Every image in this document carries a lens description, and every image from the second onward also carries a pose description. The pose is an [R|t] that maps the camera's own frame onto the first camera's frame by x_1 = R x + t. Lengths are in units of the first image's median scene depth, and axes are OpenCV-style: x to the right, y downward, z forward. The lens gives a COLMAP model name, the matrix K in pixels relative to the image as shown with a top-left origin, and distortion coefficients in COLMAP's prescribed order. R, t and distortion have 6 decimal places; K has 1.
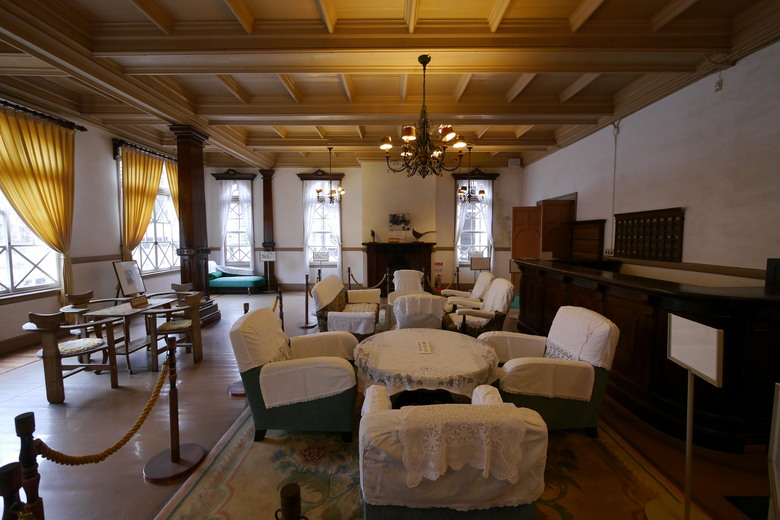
lens RADIAL K [[323.1, 0, 388.8], [0, 323.1, 256.5], [0, 0, 1]] dist [-0.009329, 0.001430]
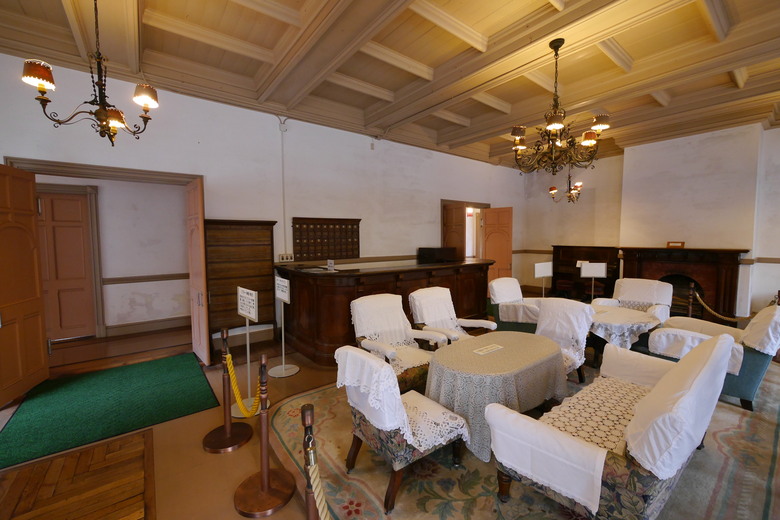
lens RADIAL K [[323.1, 0, 389.8], [0, 323.1, 258.6], [0, 0, 1]] dist [-0.009329, 0.001430]
pose [[-0.606730, -0.034827, 0.794145, -0.268467], [0.062649, 0.993837, 0.091448, -0.090218], [-0.792435, 0.105237, -0.600809, 1.569057]]
